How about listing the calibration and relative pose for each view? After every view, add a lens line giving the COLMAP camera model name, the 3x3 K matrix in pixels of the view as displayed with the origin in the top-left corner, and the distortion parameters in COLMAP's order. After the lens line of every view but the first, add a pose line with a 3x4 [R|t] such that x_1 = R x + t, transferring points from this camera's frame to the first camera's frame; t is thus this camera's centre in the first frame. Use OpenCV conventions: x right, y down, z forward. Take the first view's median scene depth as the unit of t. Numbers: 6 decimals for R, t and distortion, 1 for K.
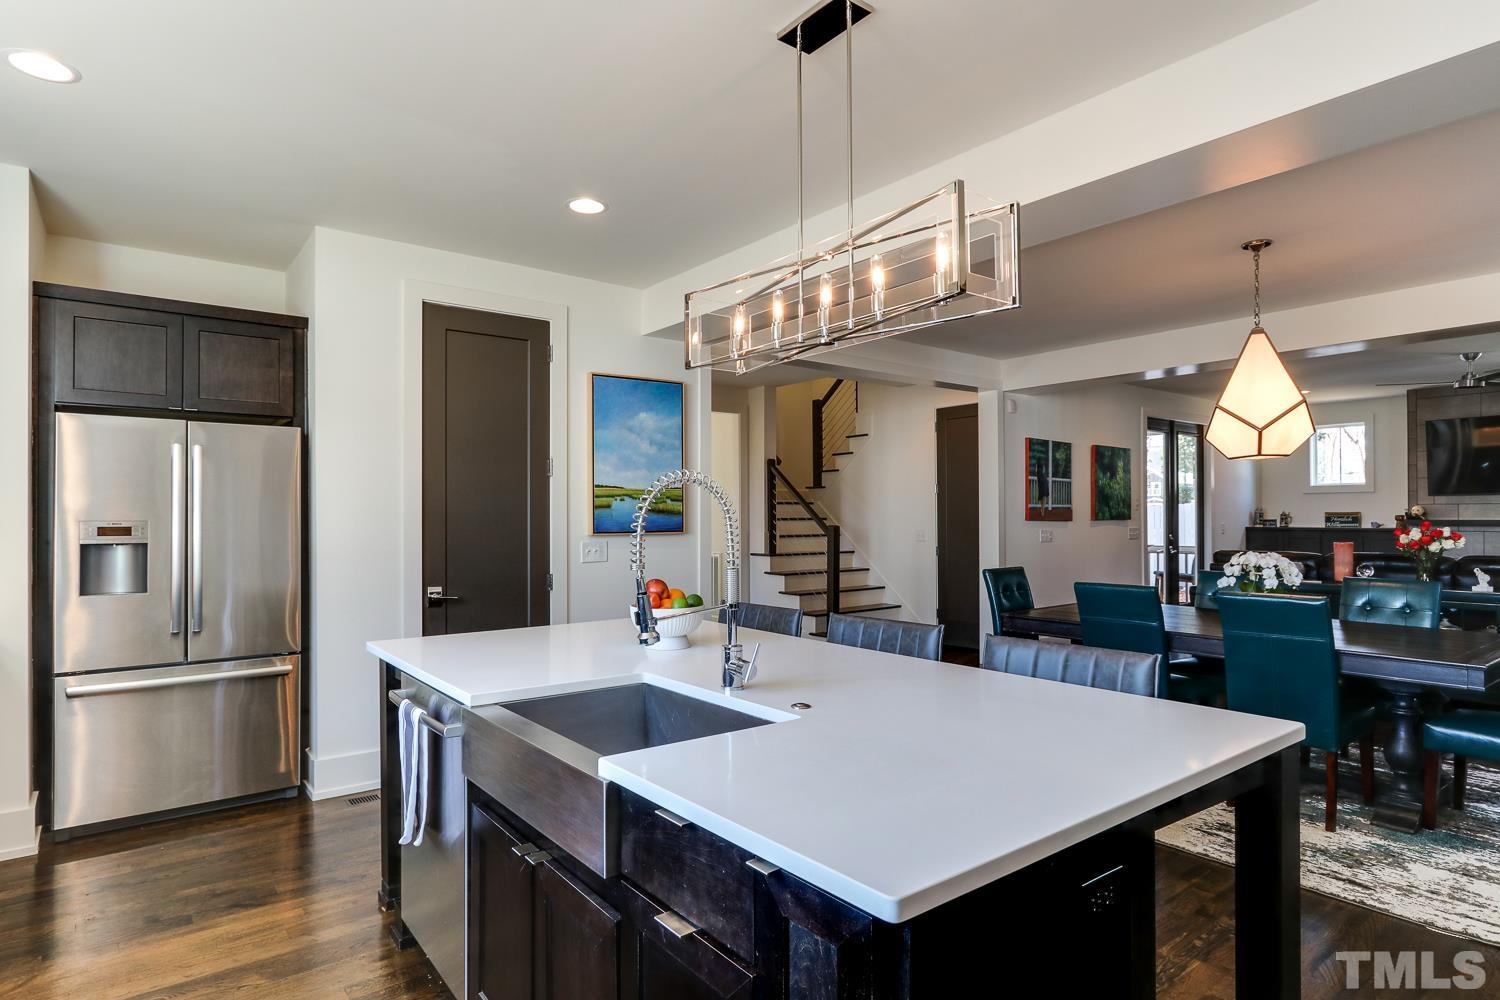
lens RADIAL K [[800.9, 0, 749.9], [0, 800.9, 507.7], [0, 0, 1]] dist [-0.007101, -0.000847]
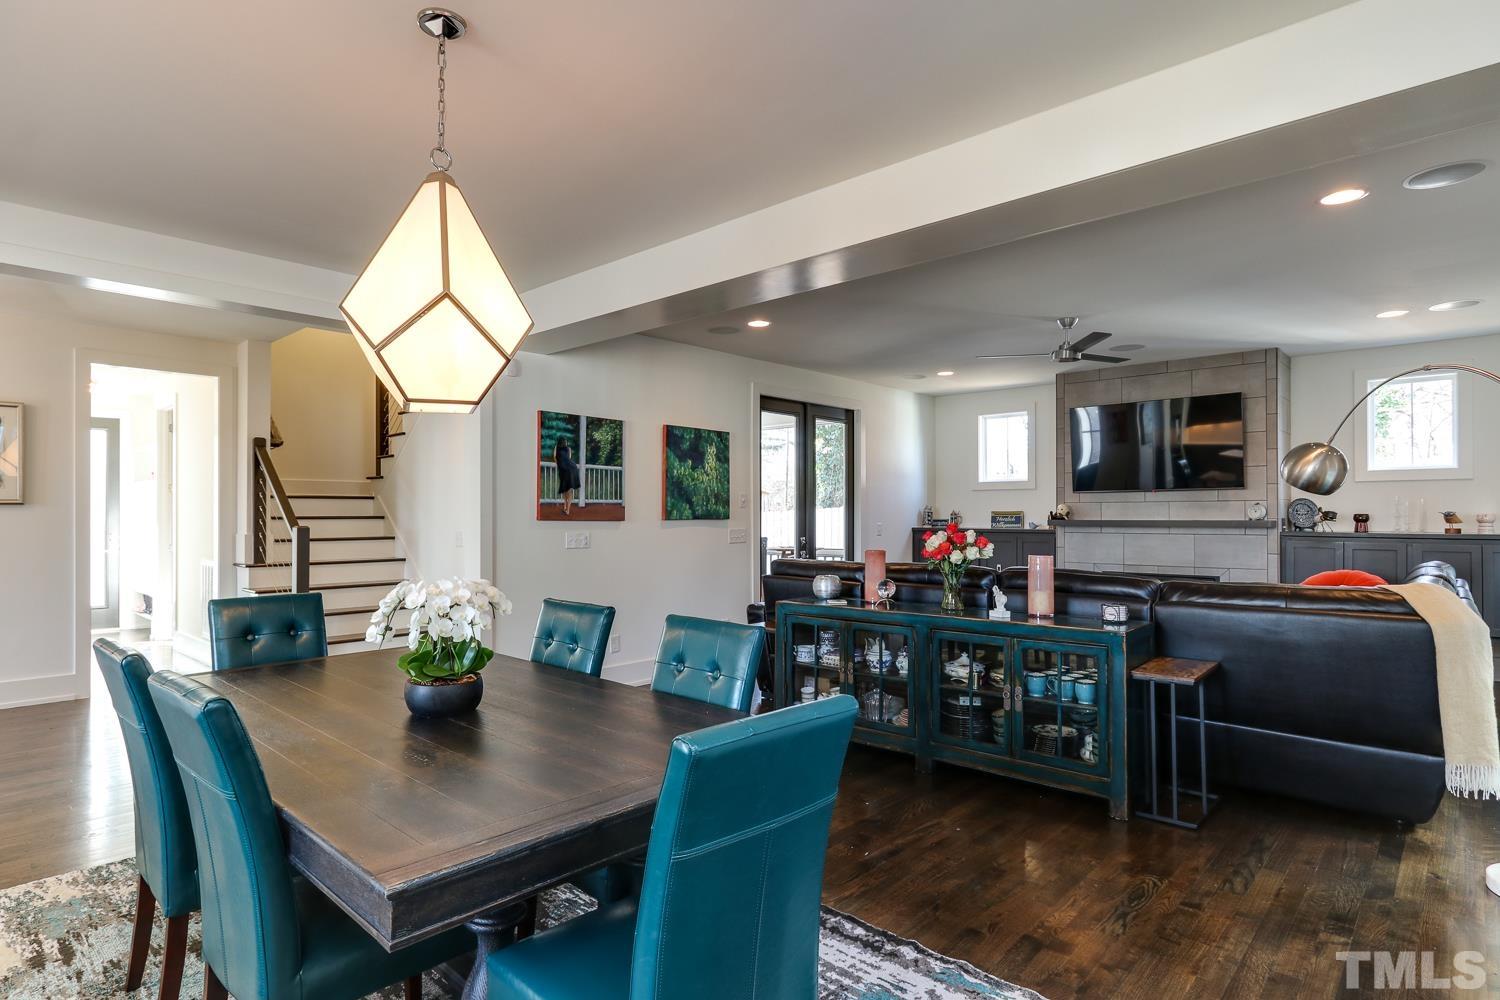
lens RADIAL K [[800.9, 0, 743.3], [0, 800.9, 491.7], [0, 0, 1]] dist [-0.007101, -0.000847]
pose [[0.986724, 0.007459, 0.162234, 0.393150], [-0.004401, 0.999806, -0.019202, 0.002728], [-0.162345, 0.018233, 0.986566, 0.212929]]
